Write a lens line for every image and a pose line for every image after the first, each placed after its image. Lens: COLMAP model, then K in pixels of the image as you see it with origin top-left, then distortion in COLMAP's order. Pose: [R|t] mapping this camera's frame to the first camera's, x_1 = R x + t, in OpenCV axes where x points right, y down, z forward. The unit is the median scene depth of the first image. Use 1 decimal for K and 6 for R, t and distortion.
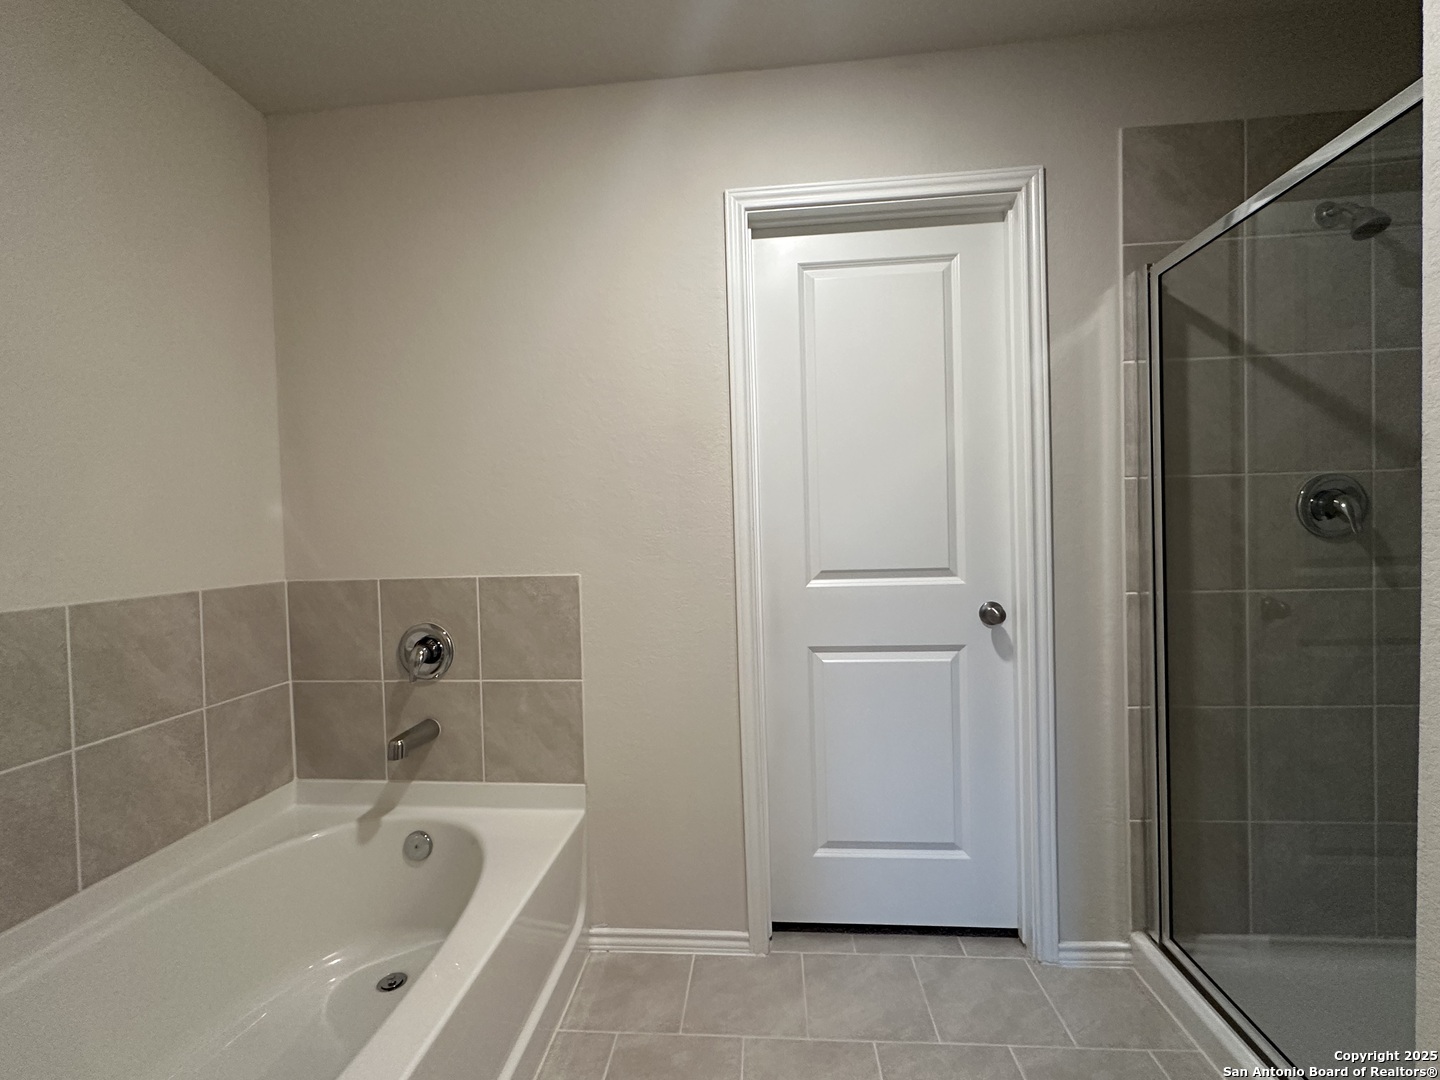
lens RADIAL K [[627.2, 0, 721.9], [0, 627.2, 541.4], [0, 0, 1]] dist [-0.002338, 0.000857]
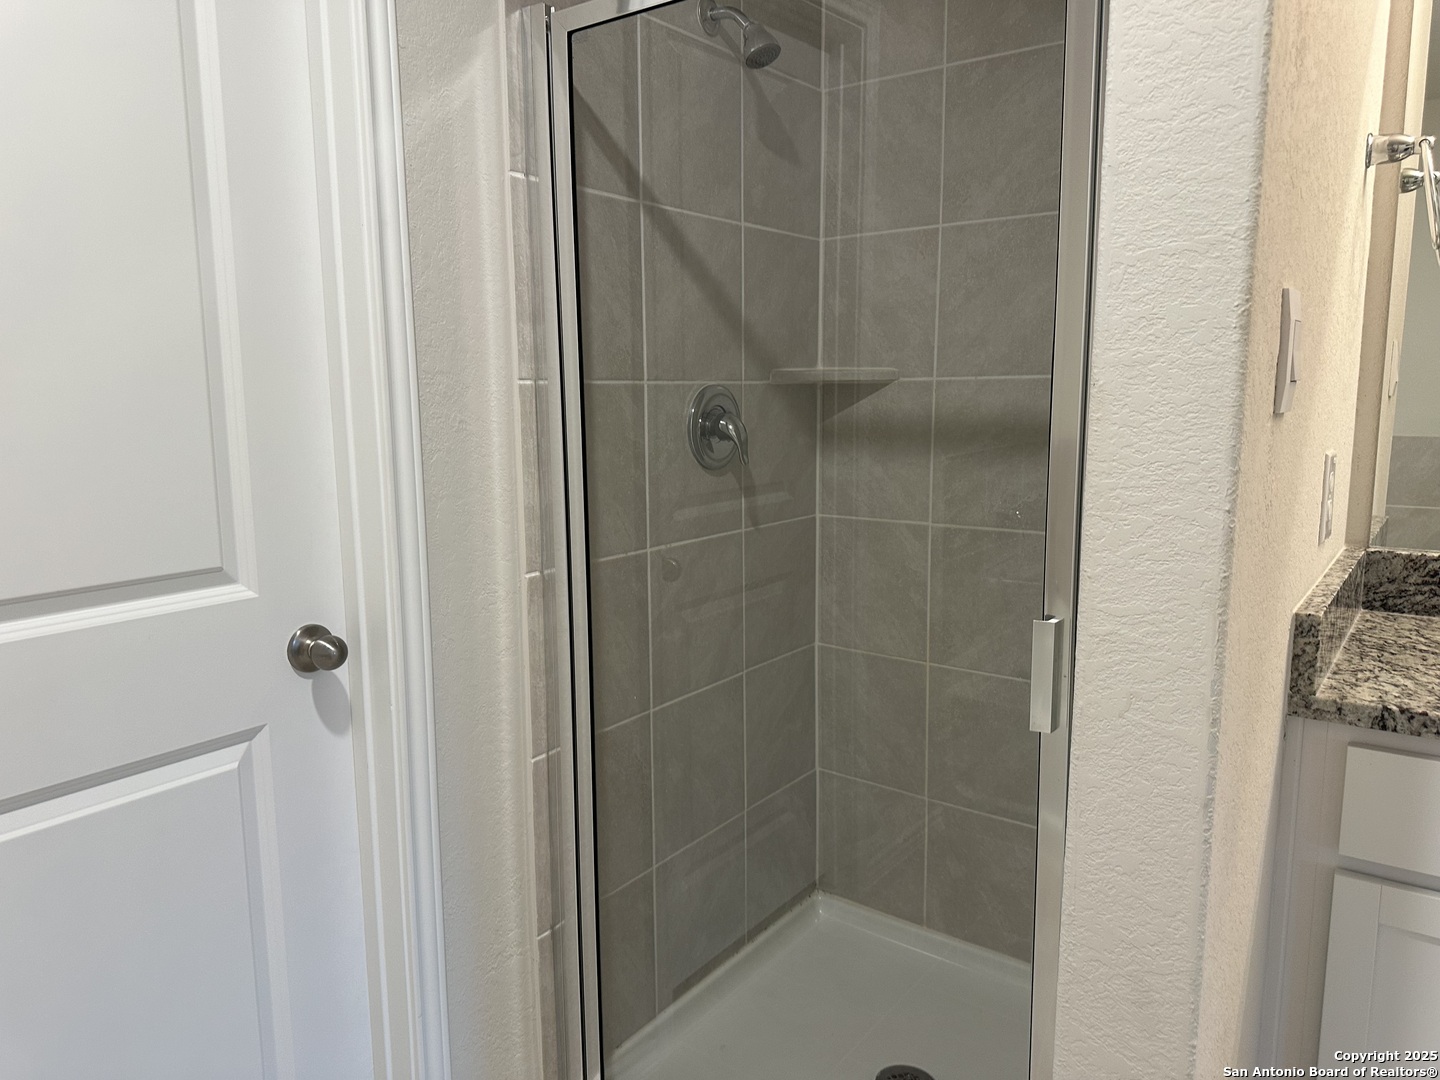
lens RADIAL K [[1014.7, 0, 722.4], [0, 1014.7, 532.6], [0, 0, 1]] dist [0.061105, -0.039726]
pose [[0.520342, -0.099559, 0.848135, -0.073163], [0.012486, 0.993961, 0.109017, -0.059569], [-0.853867, -0.046136, 0.518443, 0.328537]]
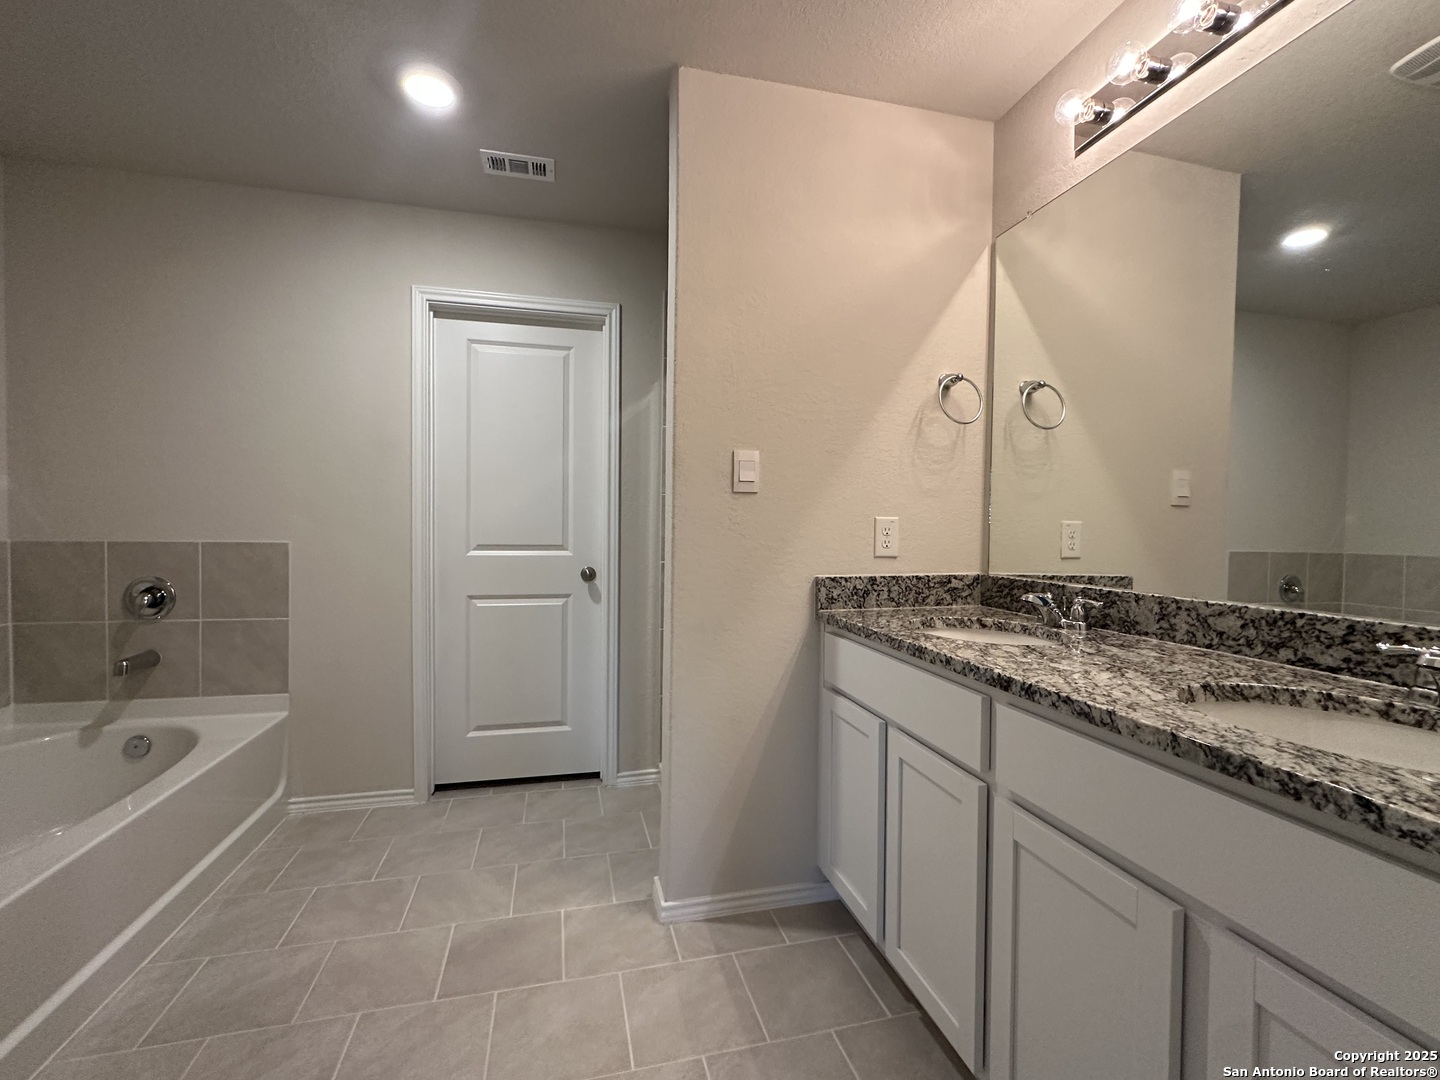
lens RADIAL K [[627.2, 0, 716.9], [0, 627.2, 538.8], [0, 0, 1]] dist [-0.002338, 0.000857]
pose [[0.948484, 0.032540, 0.315151, 0.242713], [-0.031674, 0.999467, -0.007869, 0.028593], [-0.315239, -0.002518, 0.949009, -0.639734]]
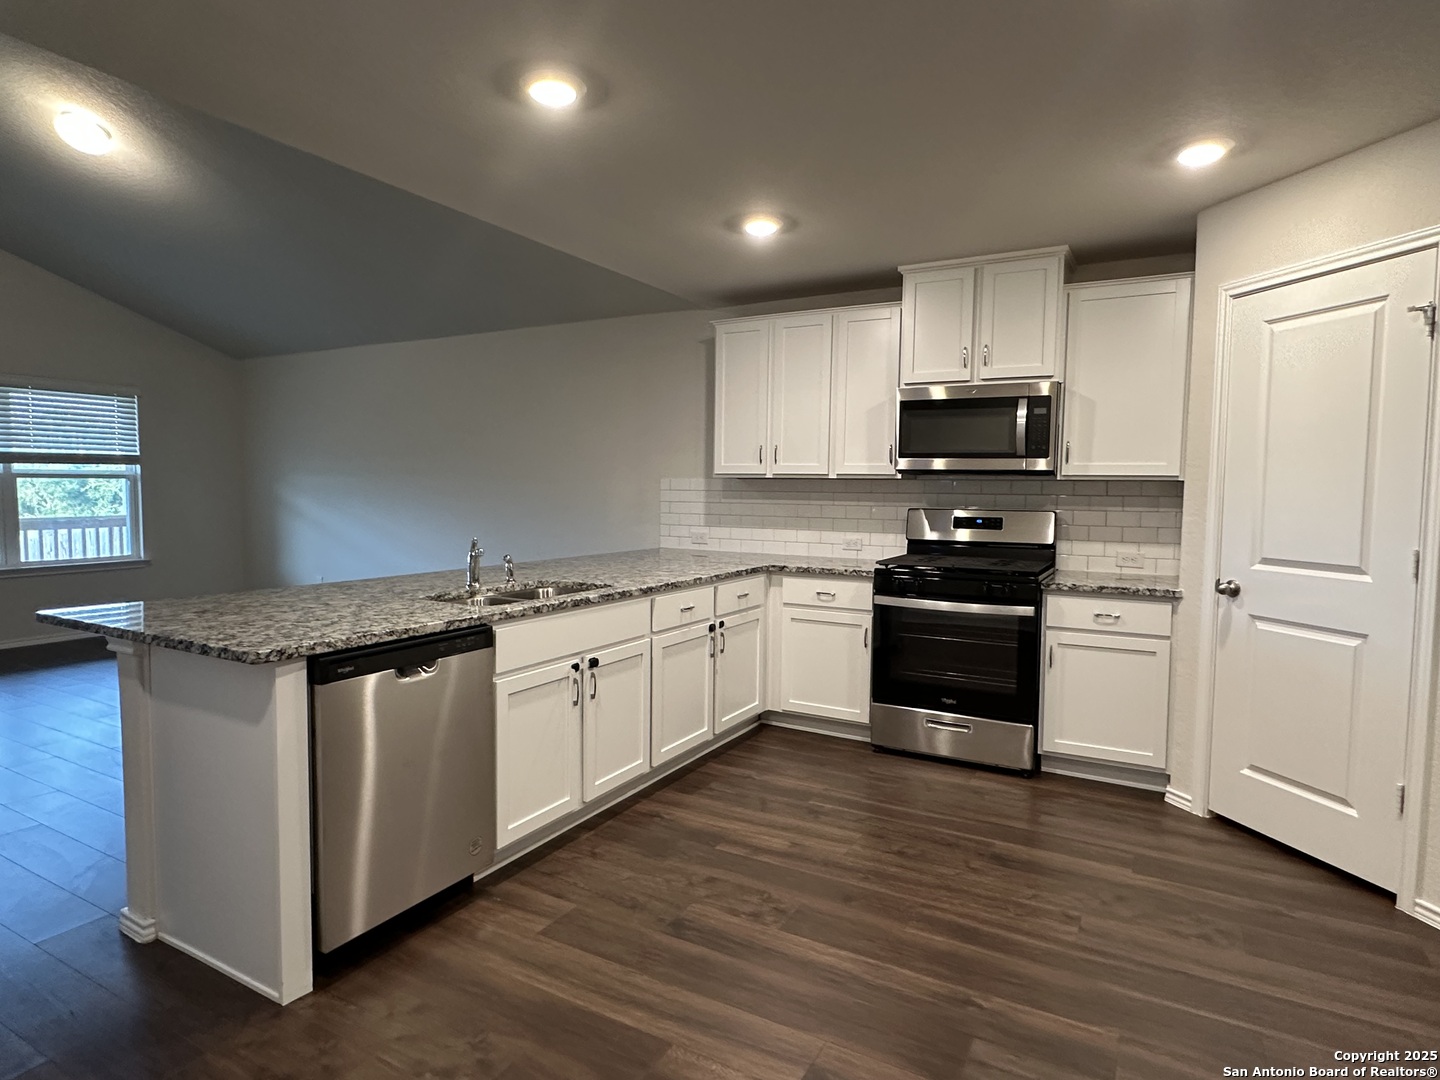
lens RADIAL K [[816.1, 0, 712.7], [0, 816.1, 540.1], [0, 0, 1]] dist [-0.001910, 0.000136]
pose [[0.340506, 0.092313, -0.935700, 1.426670], [-0.045110, 0.995627, 0.081809, -0.080987], [0.939160, 0.014353, 0.343181, -0.685899]]
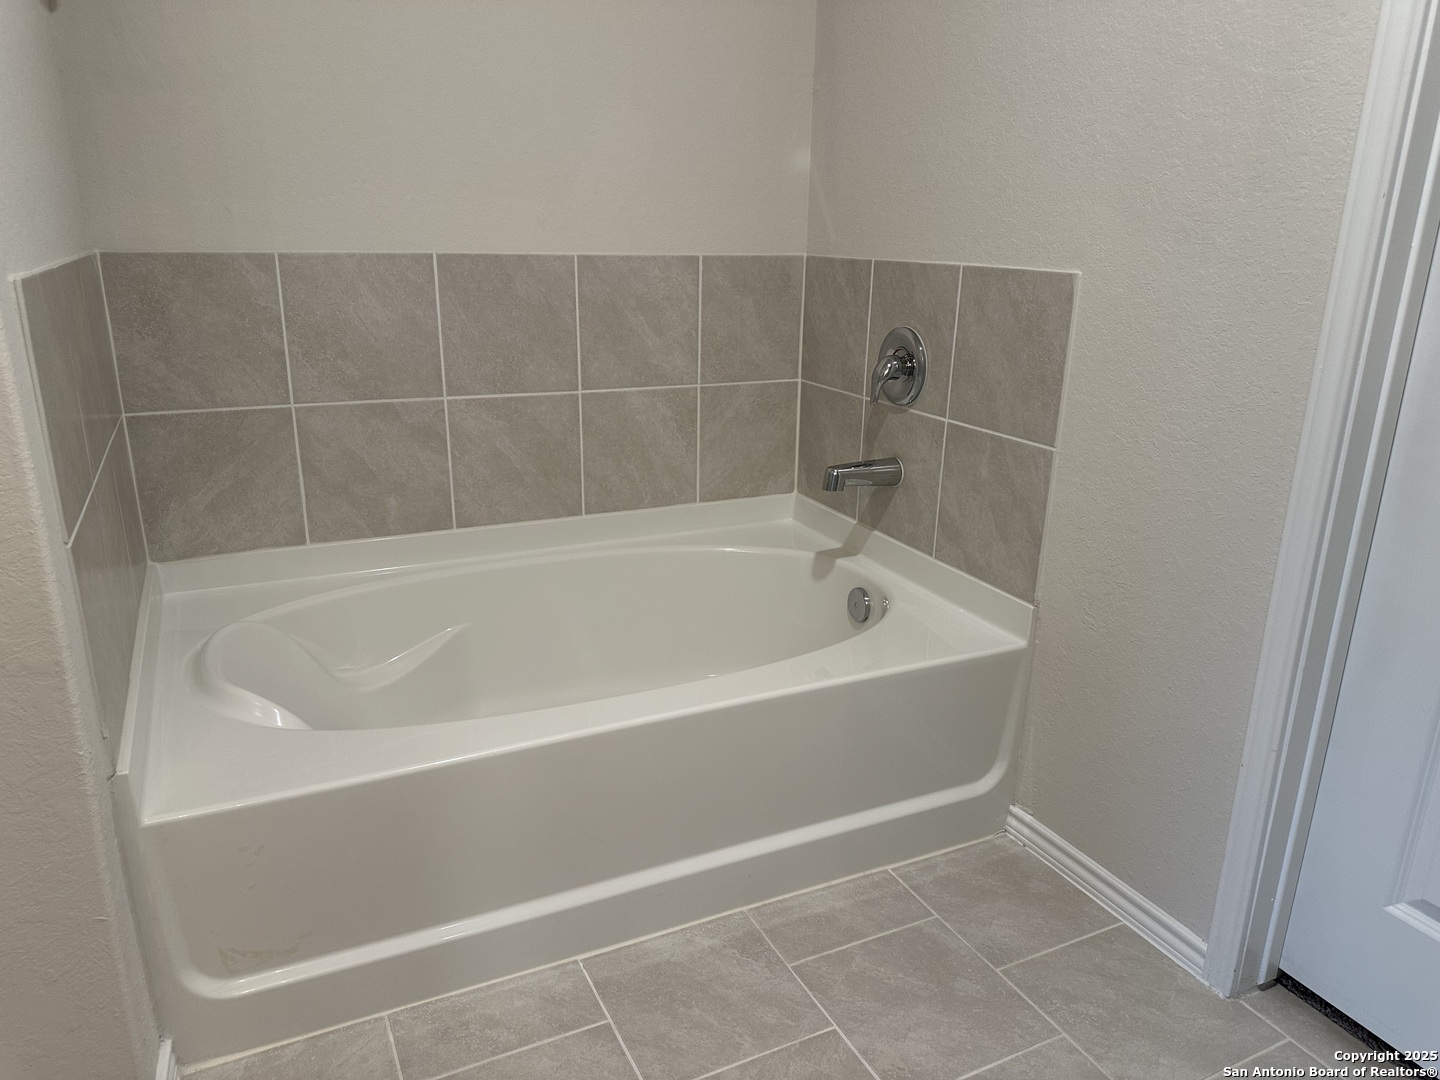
lens RADIAL K [[1014.7, 0, 722.1], [0, 1014.7, 545.4], [0, 0, 1]] dist [0.061105, -0.039726]
pose [[0.514854, 0.291842, -0.806073, 0.476571], [-0.046525, 0.948397, 0.313655, 0.011080], [0.856014, -0.123984, 0.501864, 0.210884]]
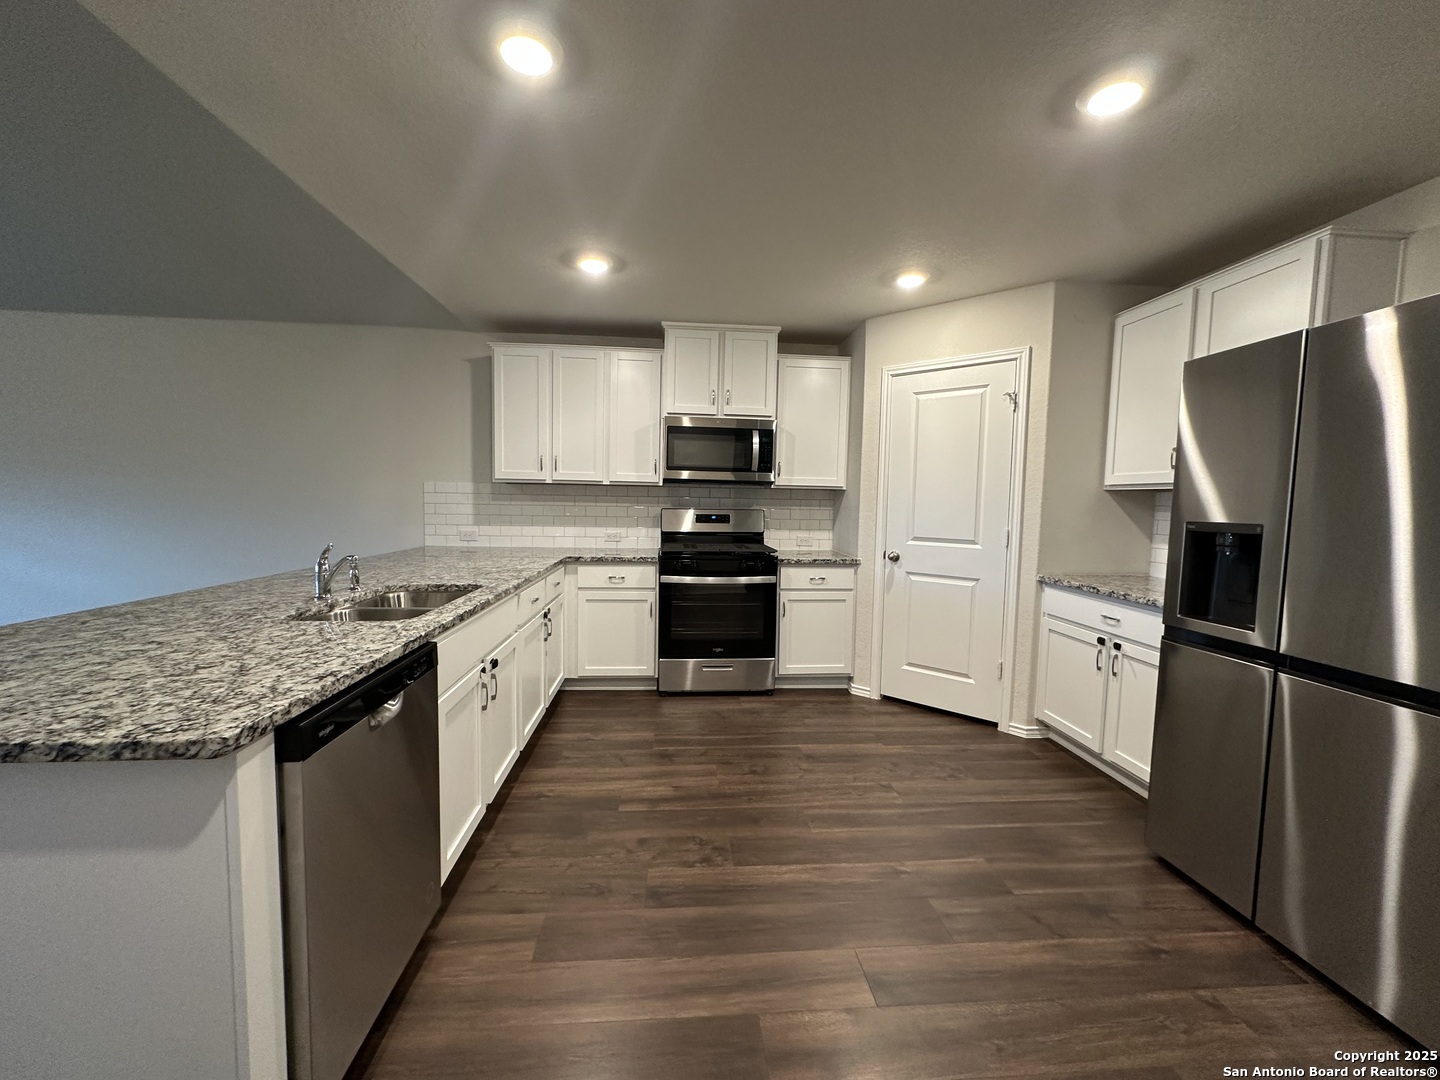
lens RADIAL K [[575.9, 0, 719.0], [0, 575.9, 540.0], [0, 0, 1]] dist [-0.003239, 0.001540]
pose [[0.810594, 0.083548, -0.579619, 0.804605], [-0.055694, 0.996283, 0.065720, -0.036271], [0.582955, -0.020991, 0.812233, -1.039964]]
